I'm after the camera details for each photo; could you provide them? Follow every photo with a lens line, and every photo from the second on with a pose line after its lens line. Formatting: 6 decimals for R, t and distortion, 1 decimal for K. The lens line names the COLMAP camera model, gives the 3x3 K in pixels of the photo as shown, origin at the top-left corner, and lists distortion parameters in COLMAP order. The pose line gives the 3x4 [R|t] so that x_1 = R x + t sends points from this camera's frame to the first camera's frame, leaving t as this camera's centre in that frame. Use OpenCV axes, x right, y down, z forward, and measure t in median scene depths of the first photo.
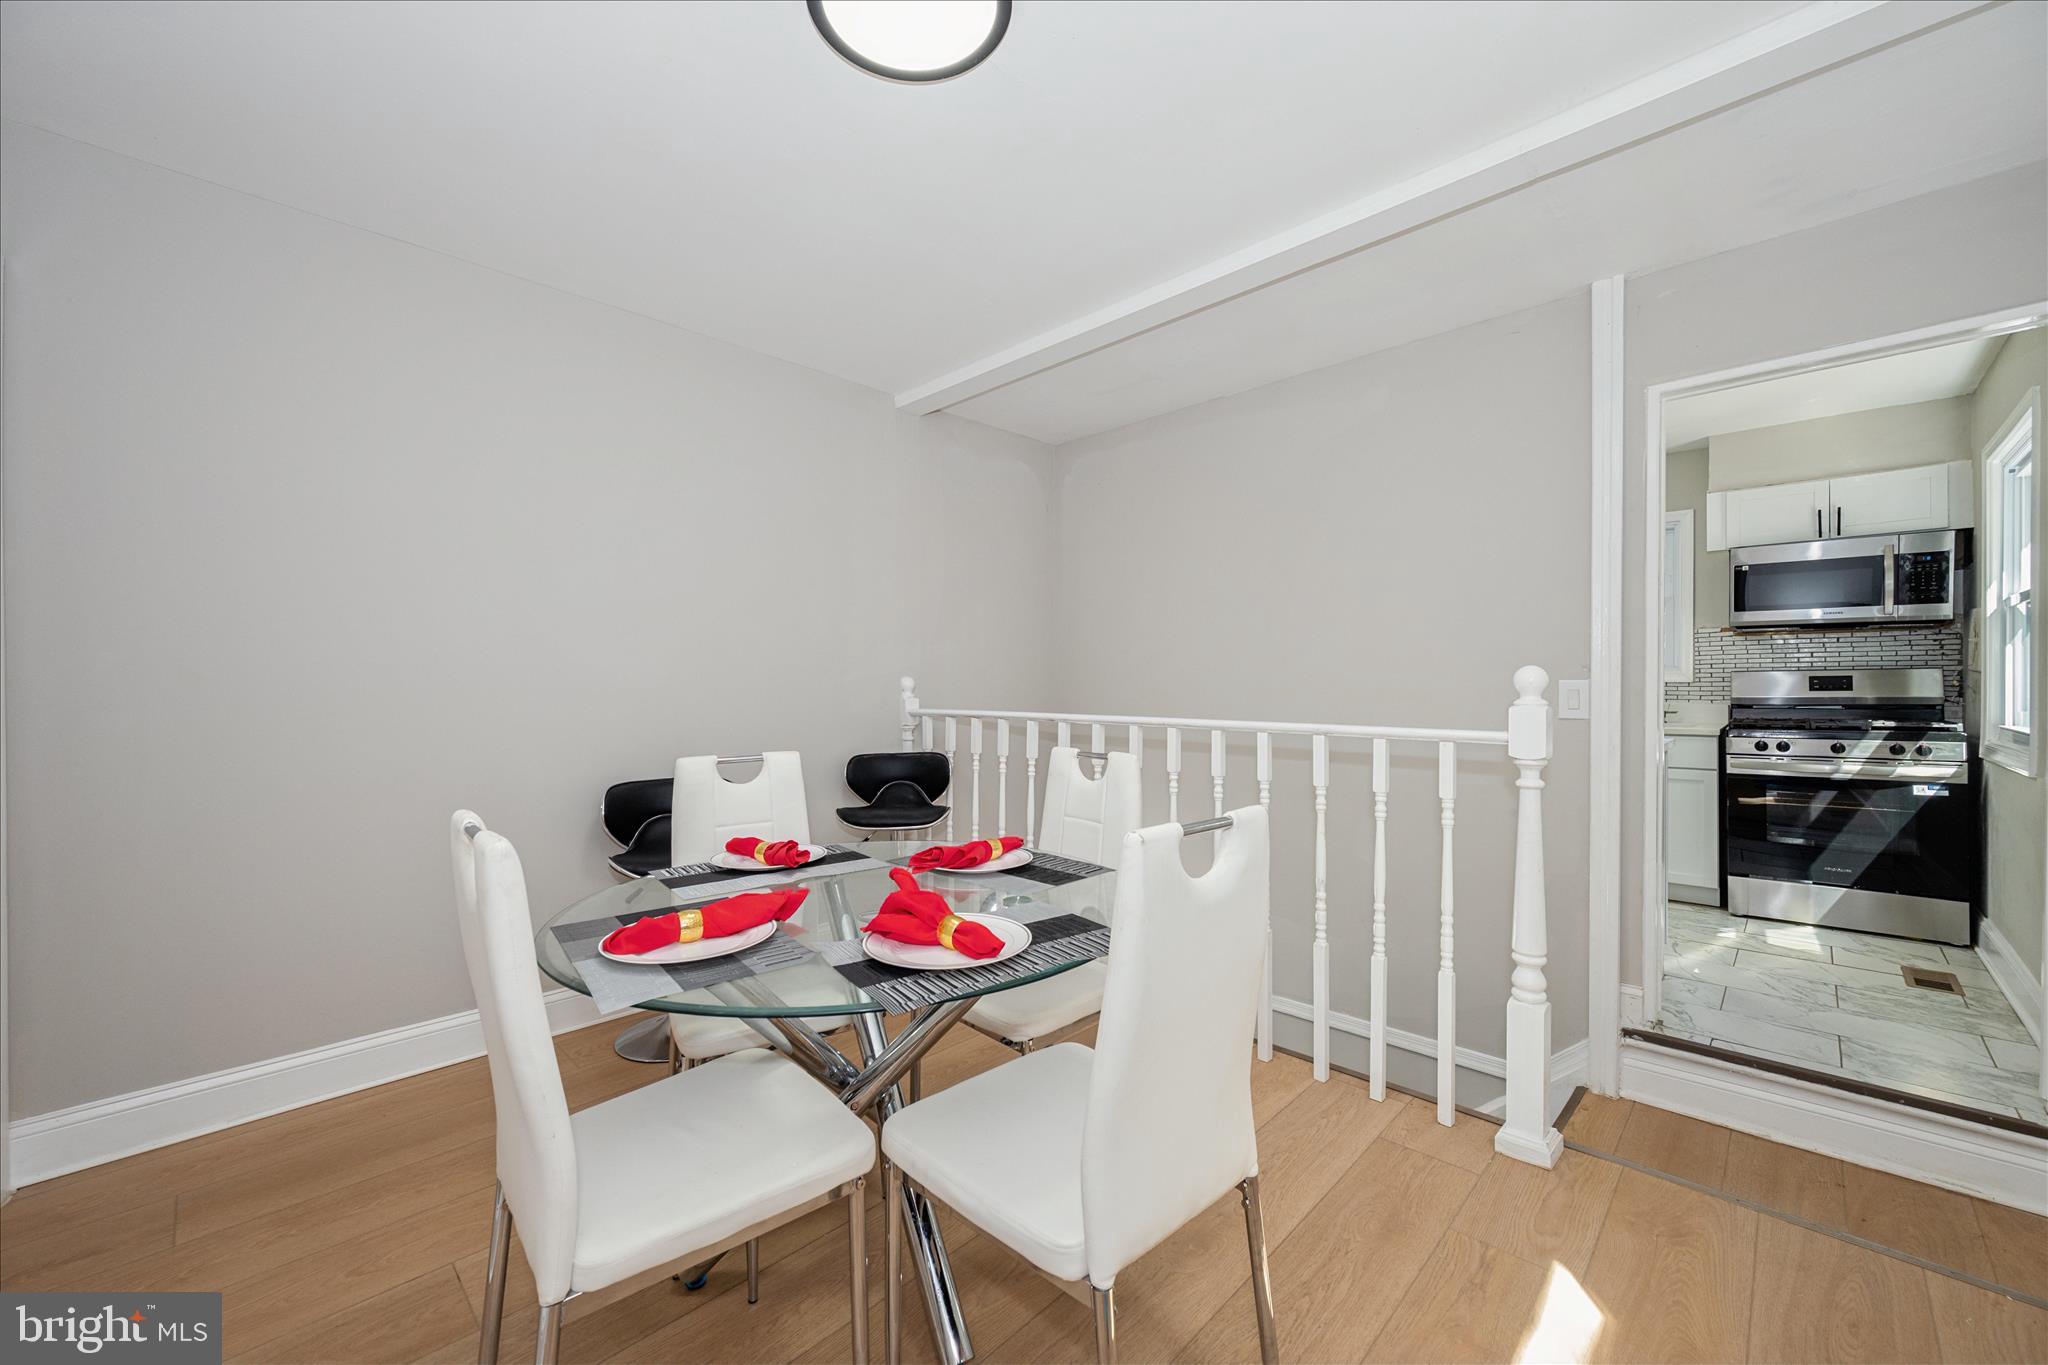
lens RADIAL K [[811.8, 0, 1022.2], [0, 811.8, 691.4], [0, 0, 1]] dist [0.000519, 0.000120]
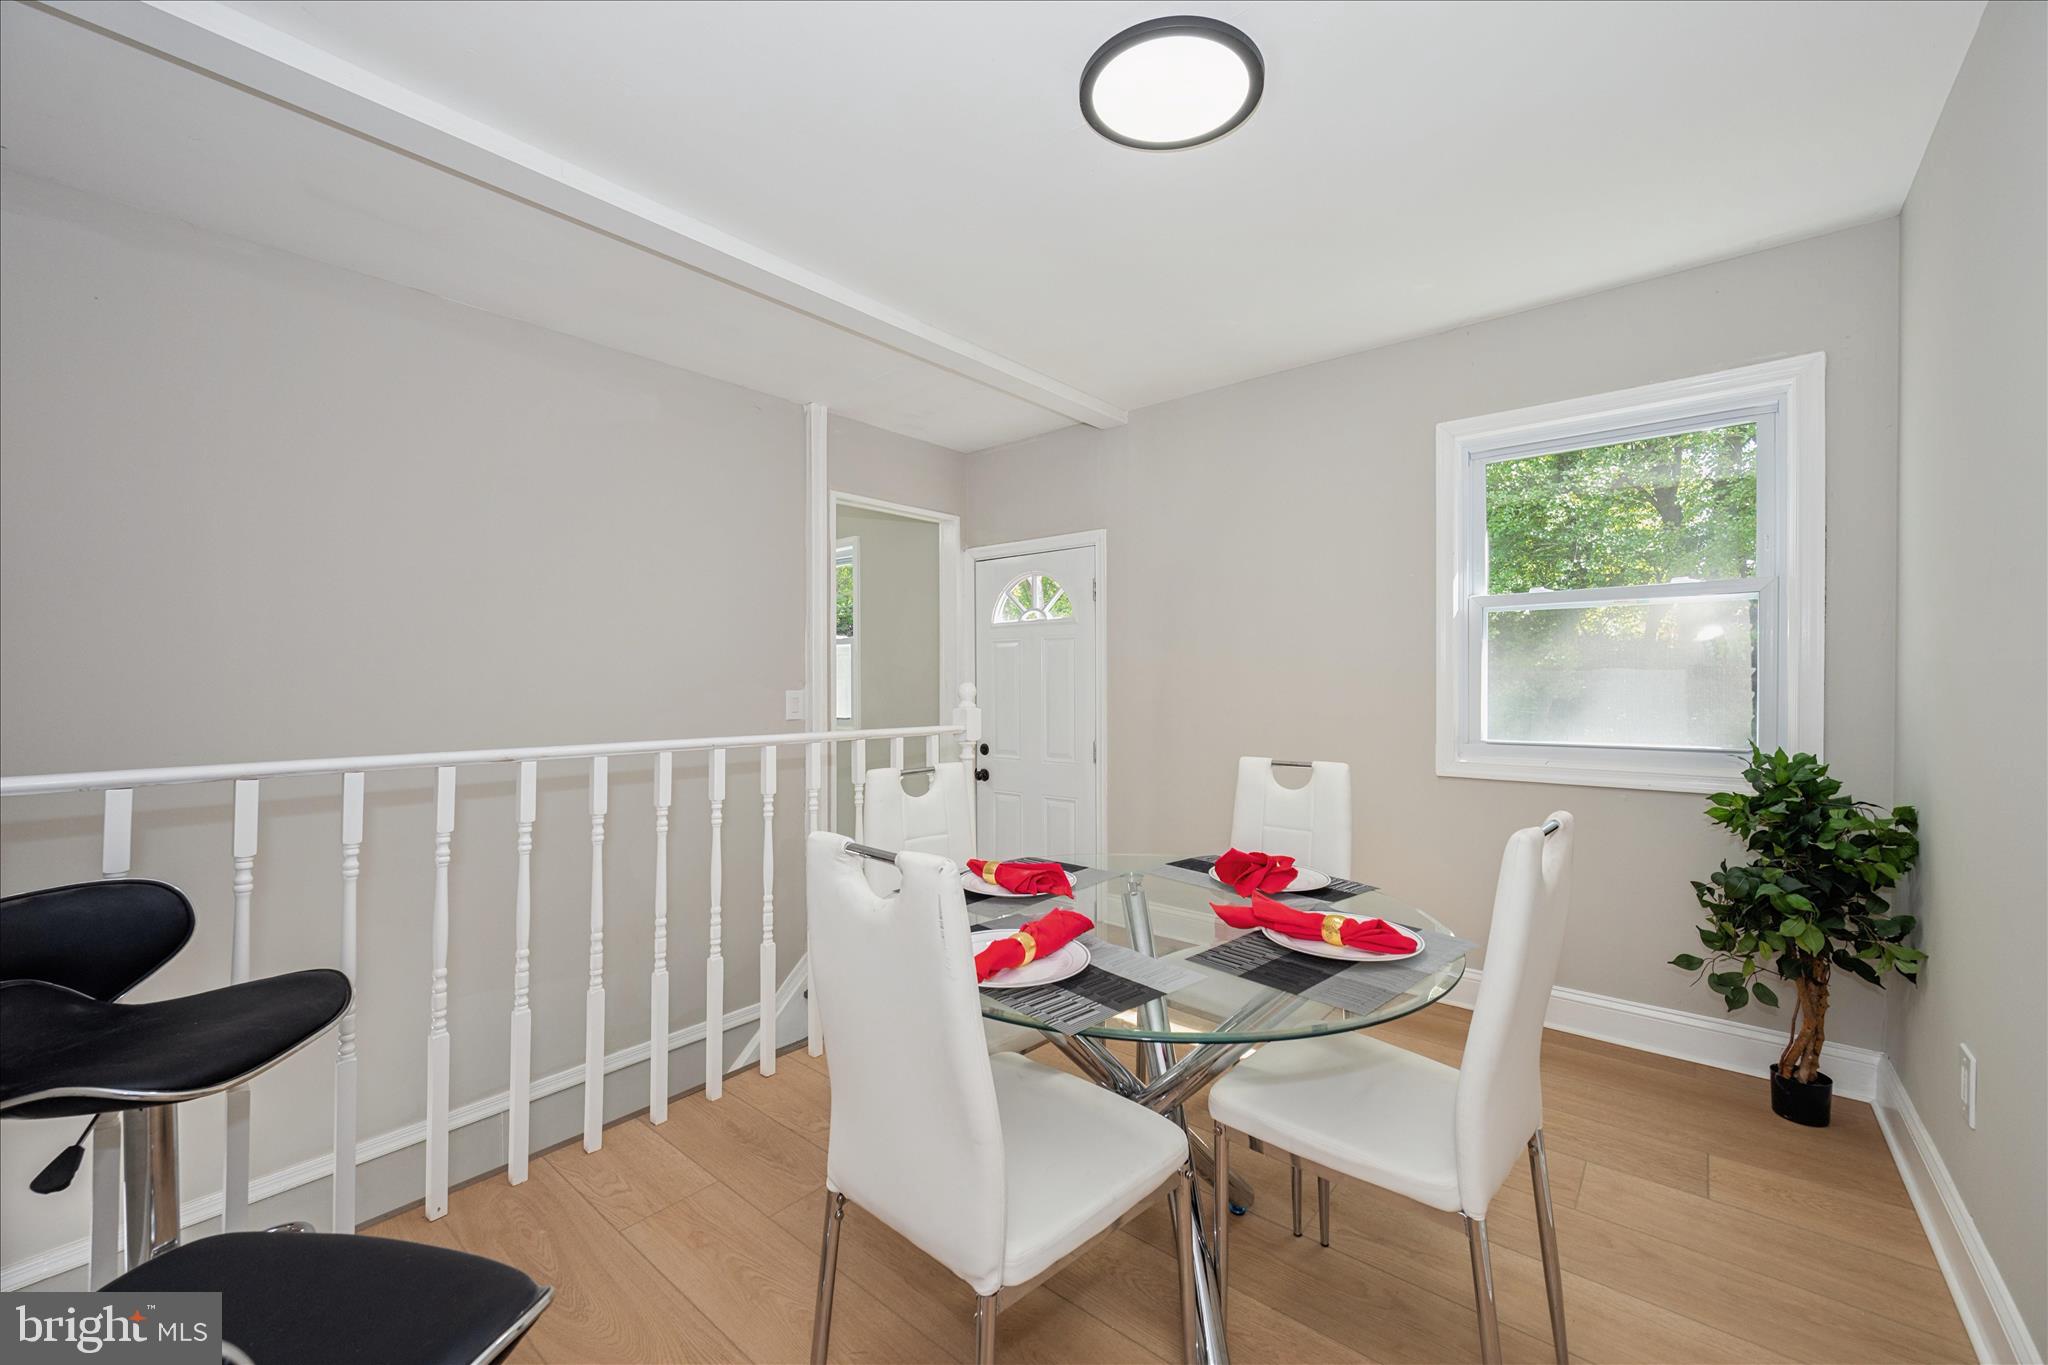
lens RADIAL K [[811.8, 0, 1022.2], [0, 811.8, 691.4], [0, 0, 1]] dist [0.000519, 0.000120]
pose [[-0.046183, -0.002241, 0.998930, -0.537895], [0.029604, 0.999555, 0.003611, -0.006414], [-0.998494, 0.029739, -0.046096, 0.567141]]
